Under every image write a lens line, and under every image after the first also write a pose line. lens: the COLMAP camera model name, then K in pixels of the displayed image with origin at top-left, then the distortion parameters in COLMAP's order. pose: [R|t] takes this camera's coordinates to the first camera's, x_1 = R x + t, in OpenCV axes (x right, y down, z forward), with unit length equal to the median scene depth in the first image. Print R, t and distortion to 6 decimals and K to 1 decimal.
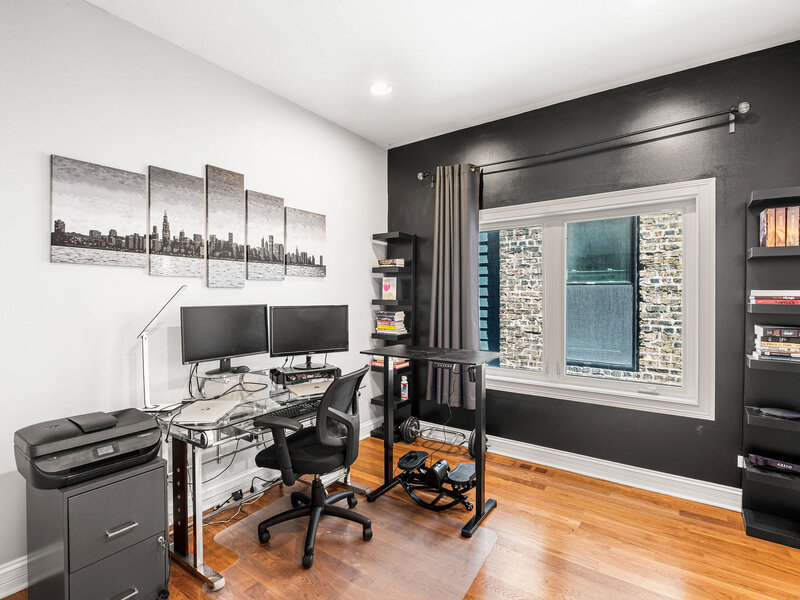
lens RADIAL K [[405.5, 0, 396.1], [0, 405.5, 298.4], [0, 0, 1]] dist [-0.002445, -0.000615]
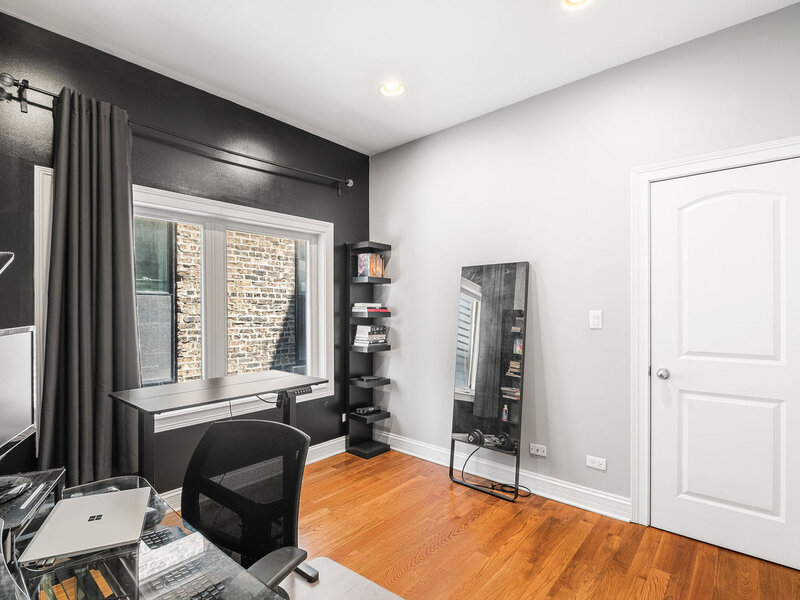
lens RADIAL K [[405.5, 0, 396.6], [0, 405.5, 306.3], [0, 0, 1]] dist [-0.002445, -0.000615]
pose [[0.096955, 0.003045, 0.995284, -0.344785], [0.005817, 0.999977, -0.003626, -0.000837], [-0.995272, 0.006141, 0.096935, 0.366355]]
